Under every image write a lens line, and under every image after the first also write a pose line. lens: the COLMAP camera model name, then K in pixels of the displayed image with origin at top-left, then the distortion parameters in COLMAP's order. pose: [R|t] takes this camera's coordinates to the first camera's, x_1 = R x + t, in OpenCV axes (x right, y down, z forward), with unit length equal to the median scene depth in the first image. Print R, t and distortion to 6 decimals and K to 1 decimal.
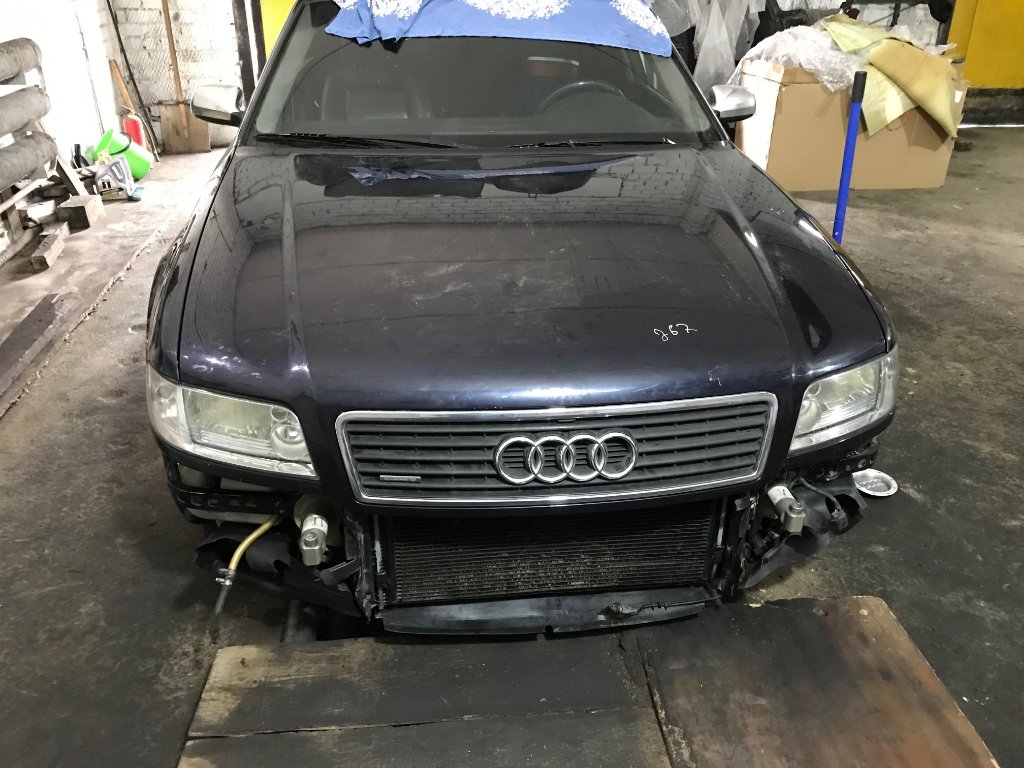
lens RADIAL K [[832.7, 0, 510.0], [0, 832.7, 381.0], [0, 0, 1]] dist [0.014855, -0.004830]
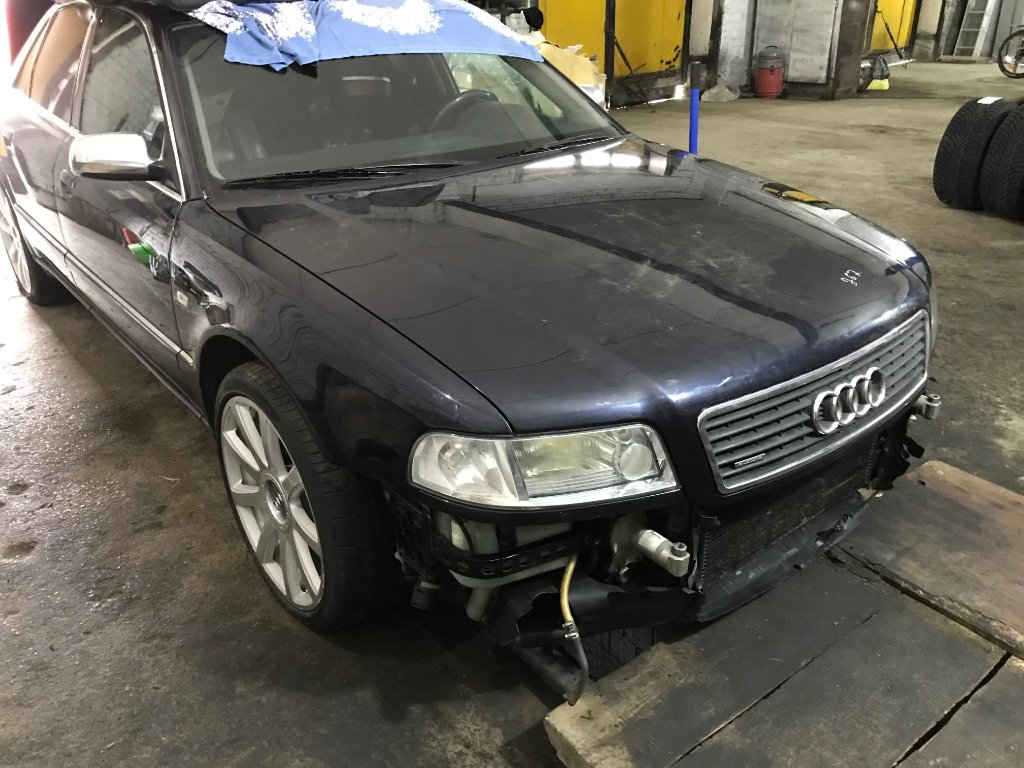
lens RADIAL K [[832.7, 0, 509.7], [0, 832.7, 386.2], [0, 0, 1]] dist [0.014855, -0.004830]
pose [[0.848519, -0.252594, 0.464985, -0.740724], [0.260126, 0.964322, 0.049163, -0.088246], [-0.460814, 0.079239, 0.883952, 0.186150]]
